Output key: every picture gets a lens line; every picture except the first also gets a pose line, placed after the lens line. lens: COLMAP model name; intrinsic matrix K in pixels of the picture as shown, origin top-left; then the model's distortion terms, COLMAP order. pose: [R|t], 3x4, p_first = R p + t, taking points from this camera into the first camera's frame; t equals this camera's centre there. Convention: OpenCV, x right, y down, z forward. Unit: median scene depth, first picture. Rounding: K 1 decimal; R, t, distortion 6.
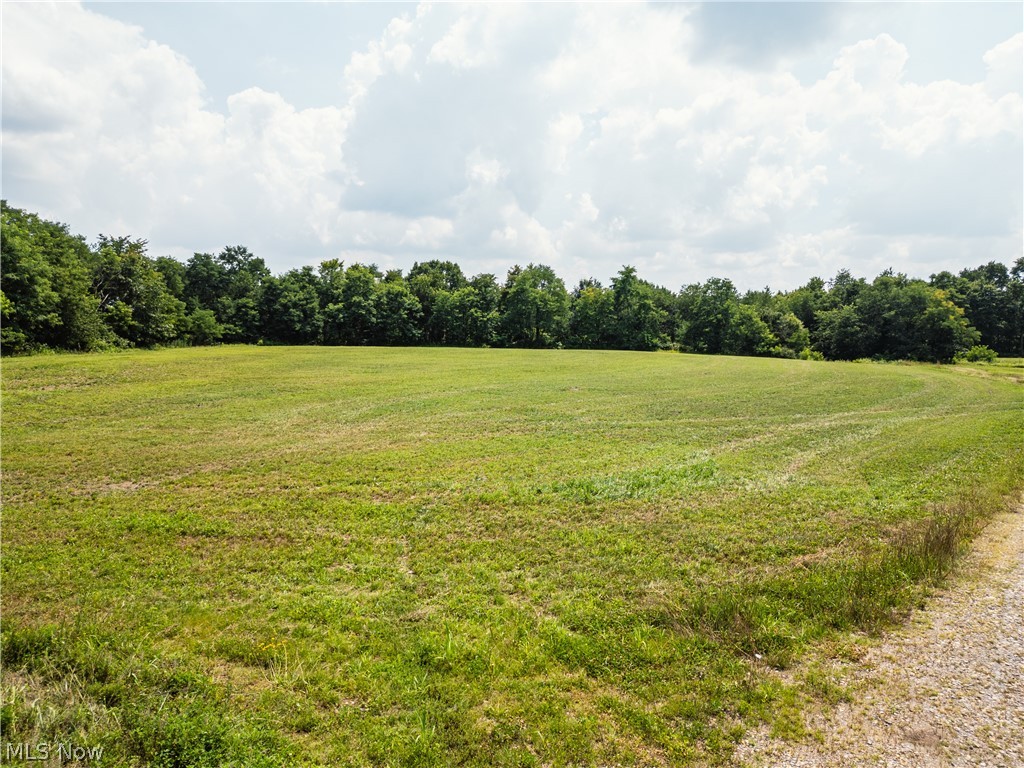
lens RADIAL K [[722.8, 0, 503.8], [0, 722.8, 375.8], [0, 0, 1]] dist [0.049962, -0.036801]
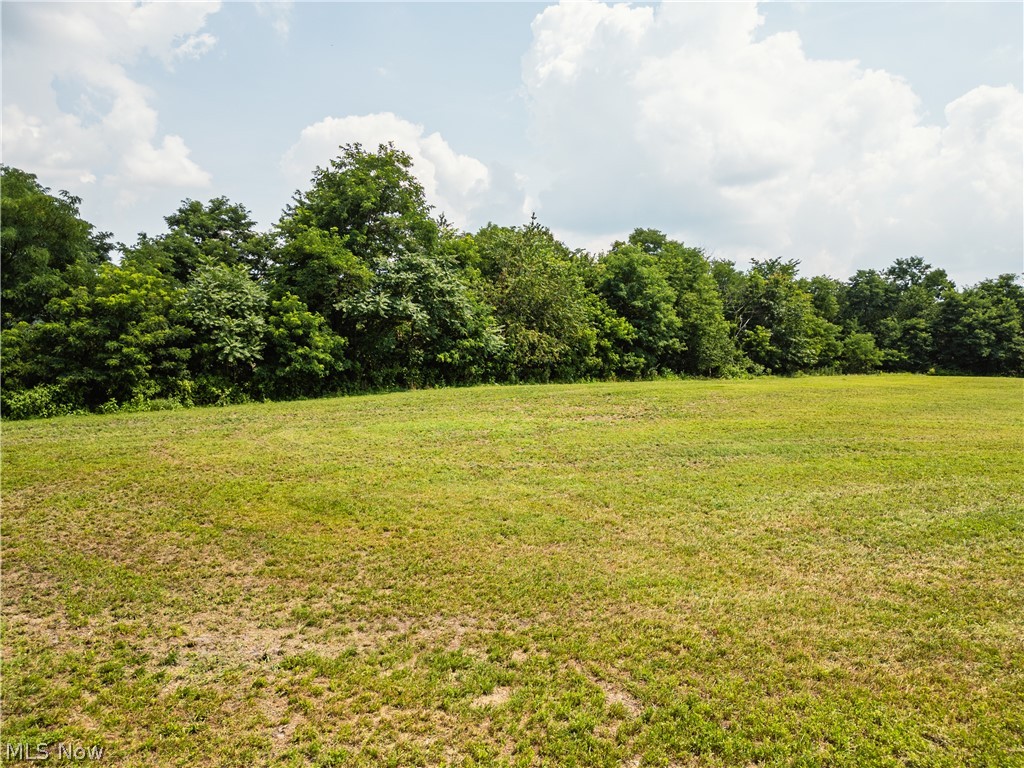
lens RADIAL K [[722.8, 0, 513.3], [0, 722.8, 379.1], [0, 0, 1]] dist [0.049962, -0.036801]
pose [[0.636497, 0.029580, -0.770711, 0.001400], [-0.053682, 0.998540, -0.006010, -0.006260], [0.769408, 0.045199, 0.637156, 0.100080]]
